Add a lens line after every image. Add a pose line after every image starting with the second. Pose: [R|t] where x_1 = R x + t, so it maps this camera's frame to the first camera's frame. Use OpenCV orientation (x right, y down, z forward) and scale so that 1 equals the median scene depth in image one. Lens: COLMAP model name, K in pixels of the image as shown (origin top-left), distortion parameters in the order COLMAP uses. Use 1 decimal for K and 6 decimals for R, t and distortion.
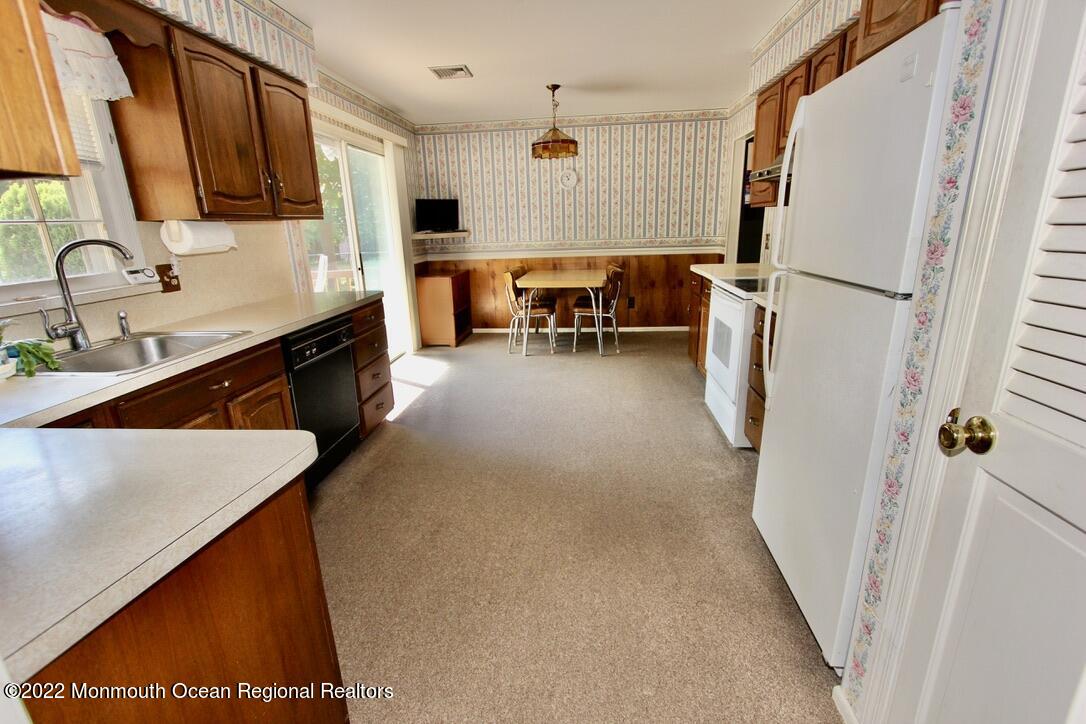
lens RADIAL K [[498.9, 0, 540.3], [0, 498.9, 375.4], [0, 0, 1]] dist [-0.019273, 0.003759]
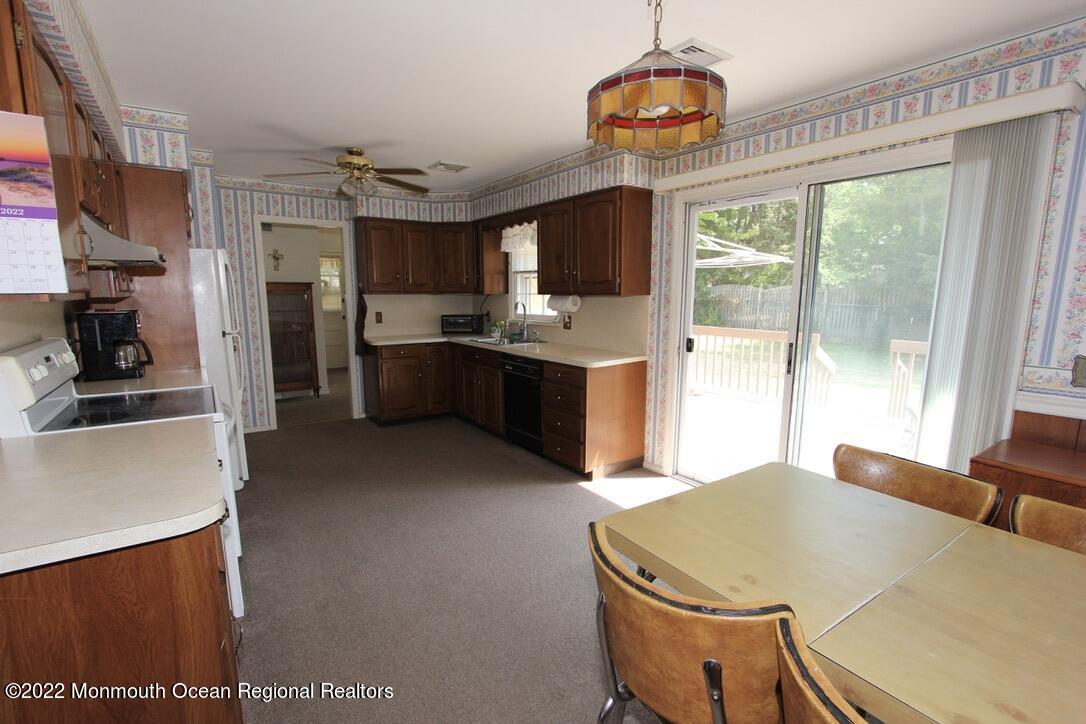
lens RADIAL K [[498.9, 0, 540.3], [0, 498.9, 375.4], [0, 0, 1]] dist [-0.019273, 0.003759]
pose [[-0.763882, 0.134736, -0.631134, 0.425820], [-0.165989, 0.904042, 0.393899, -0.532184], [0.623644, 0.405654, -0.668217, 1.616756]]
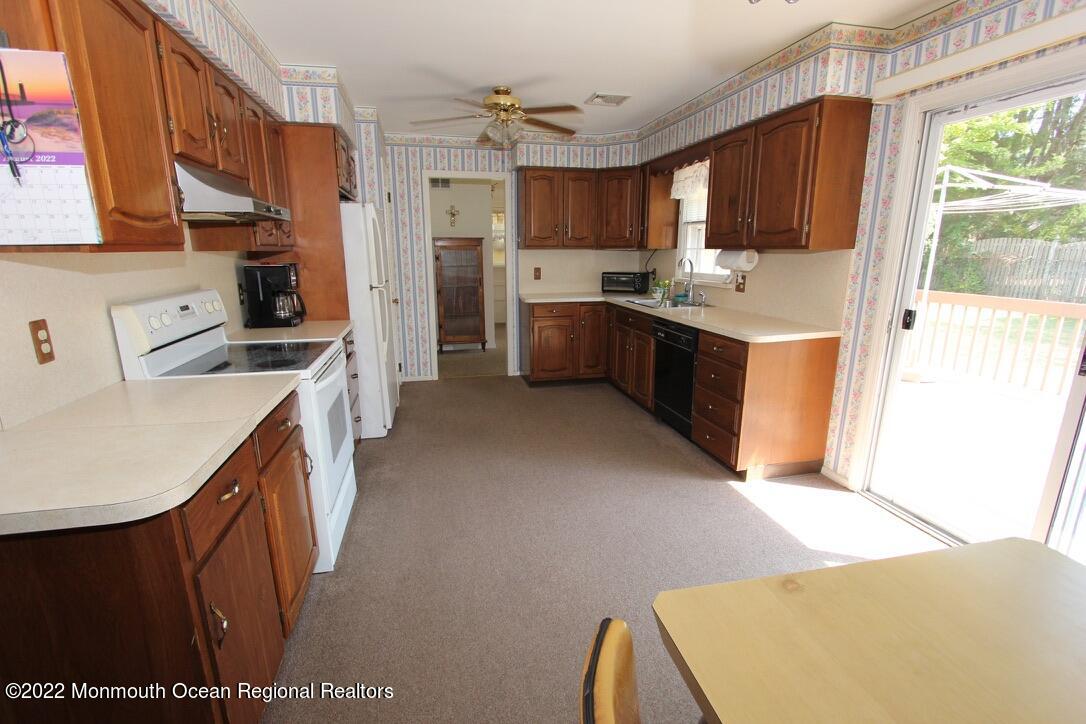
lens RADIAL K [[498.9, 0, 540.3], [0, 498.9, 375.4], [0, 0, 1]] dist [-0.019273, 0.003759]
pose [[-0.949104, 0.108984, -0.295506, 0.266484], [-0.060406, 0.857825, 0.510380, -0.502632], [0.309116, 0.502254, -0.807582, 1.556762]]
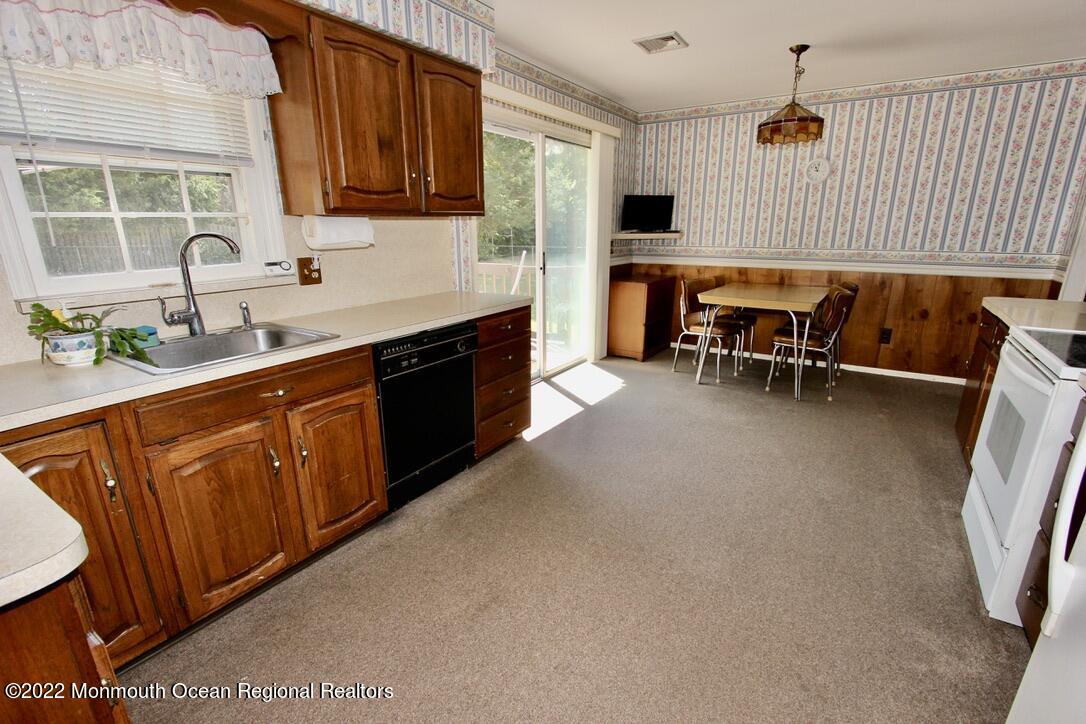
lens RADIAL K [[498.9, 0, 540.3], [0, 498.9, 375.4], [0, 0, 1]] dist [-0.019273, 0.003759]
pose [[0.884159, 0.159426, -0.439143, 0.109505], [-0.156574, 0.986731, 0.042979, -0.070360], [0.440168, 0.030758, 0.897388, 0.200354]]
